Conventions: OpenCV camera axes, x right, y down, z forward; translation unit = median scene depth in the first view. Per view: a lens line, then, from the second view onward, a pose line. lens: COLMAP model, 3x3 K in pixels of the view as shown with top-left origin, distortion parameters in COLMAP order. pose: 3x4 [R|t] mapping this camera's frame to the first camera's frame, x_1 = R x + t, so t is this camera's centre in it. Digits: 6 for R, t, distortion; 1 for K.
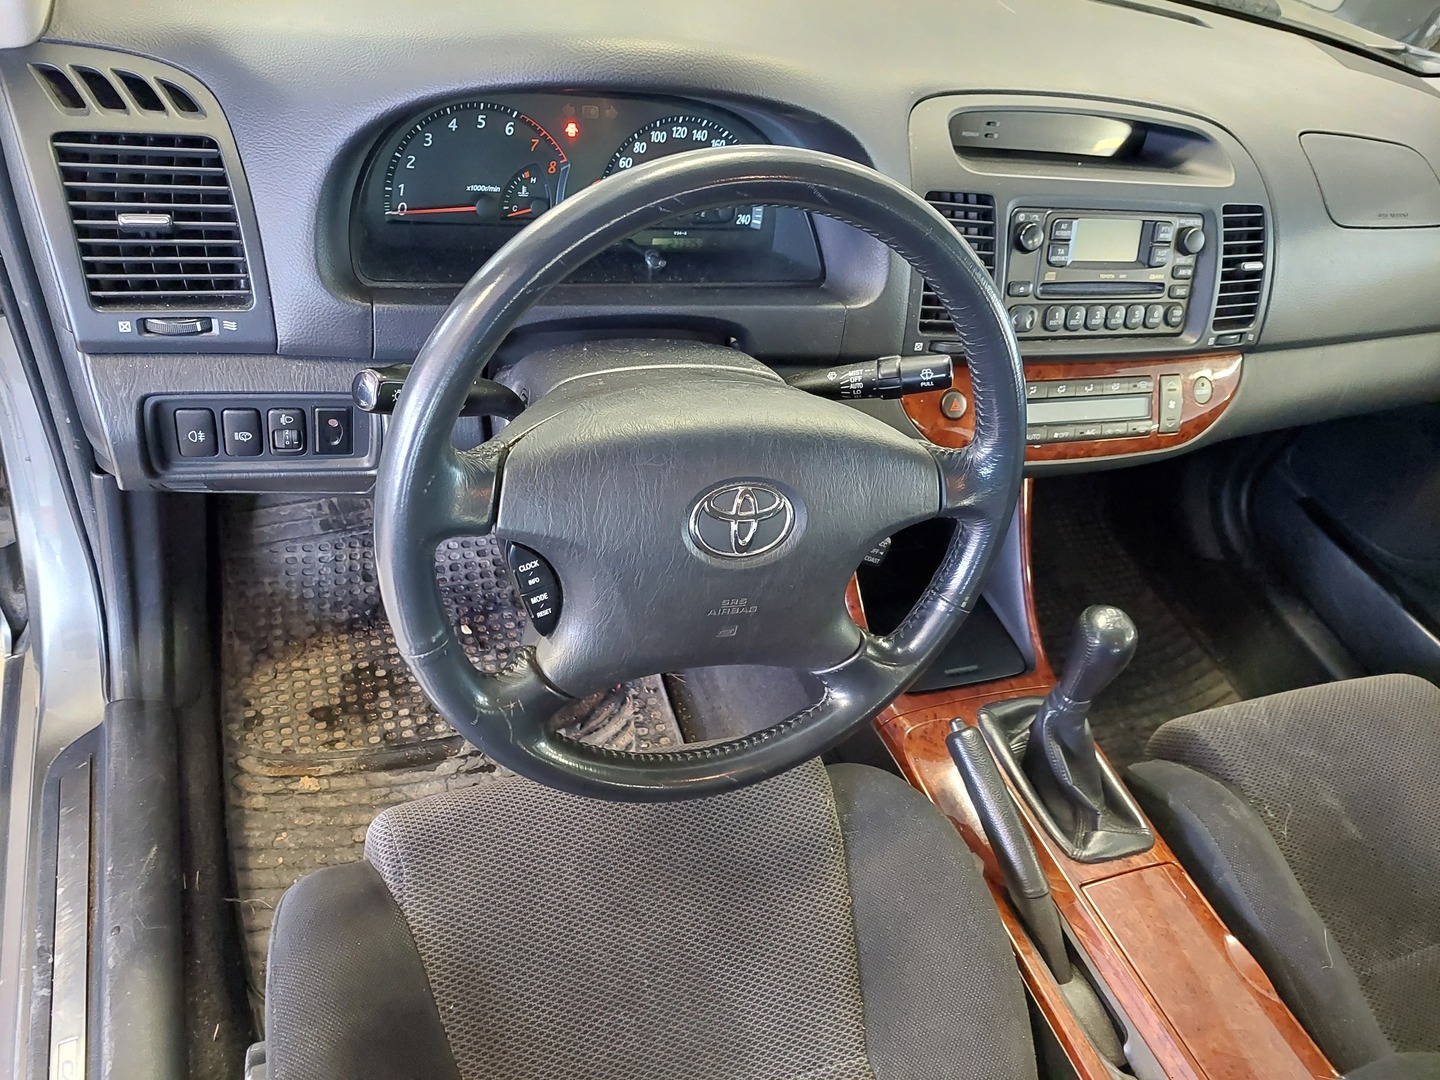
lens RADIAL K [[1047.5, 0, 720.4], [0, 1047.5, 546.5], [0, 0, 1]] dist [0.025125, -0.038683]
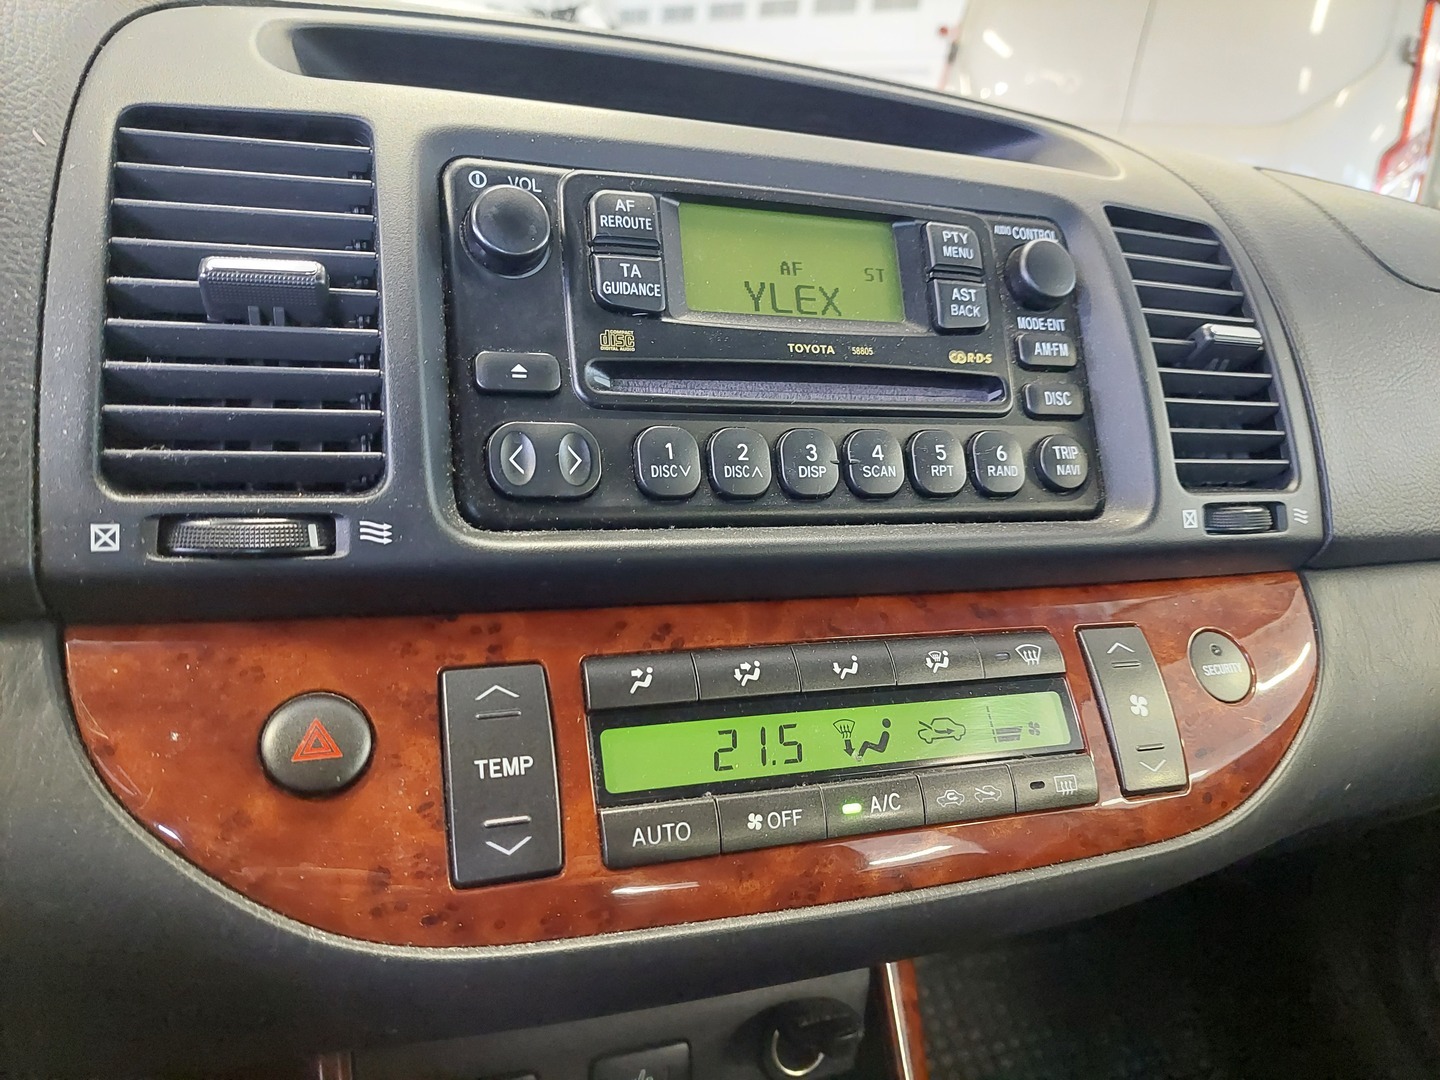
lens RADIAL K [[1047.5, 0, 720.5], [0, 1047.5, 546.1], [0, 0, 1]] dist [0.025125, -0.038683]
pose [[0.989424, -0.140046, -0.037778, 0.382602], [0.104273, 0.867766, -0.485911, -0.034380], [0.100832, 0.476833, 0.873191, 0.805966]]
